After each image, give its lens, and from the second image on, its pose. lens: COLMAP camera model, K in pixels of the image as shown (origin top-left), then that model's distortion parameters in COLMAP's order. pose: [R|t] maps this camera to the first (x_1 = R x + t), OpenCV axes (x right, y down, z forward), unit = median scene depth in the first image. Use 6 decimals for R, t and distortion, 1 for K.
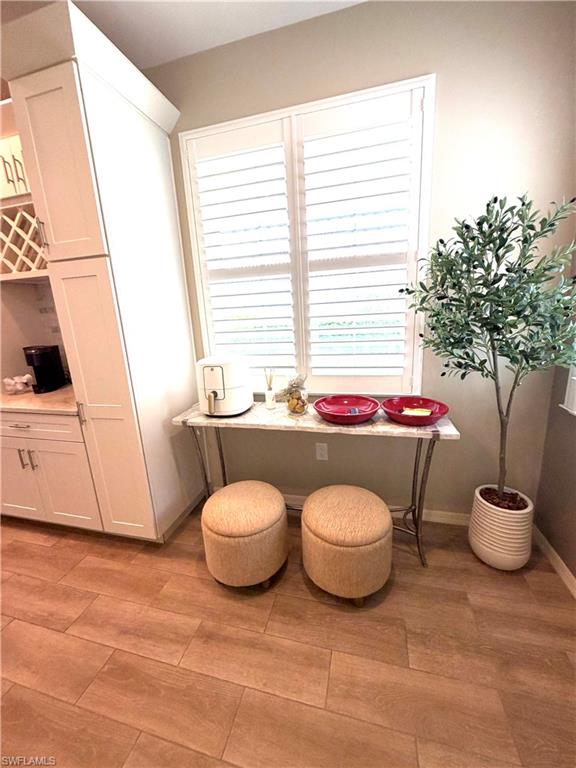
lens RADIAL K [[310.7, 0, 292.3], [0, 310.7, 387.0], [0, 0, 1]] dist [-0.000884, 0.000891]
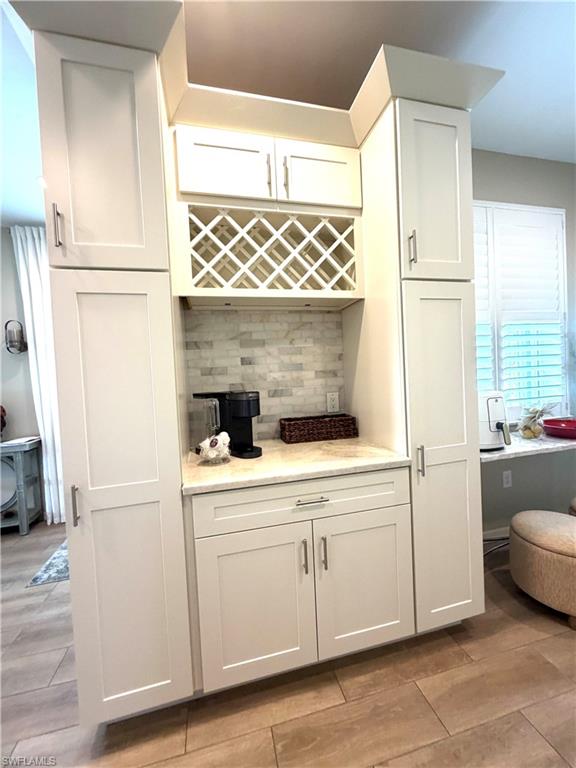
lens RADIAL K [[310.7, 0, 290.1], [0, 310.7, 379.3], [0, 0, 1]] dist [-0.000884, 0.000891]
pose [[0.872106, 0.000249, 0.489317, -1.281940], [0.116541, 0.971118, -0.208203, 0.007615], [-0.475237, 0.238600, 0.846888, 0.408268]]
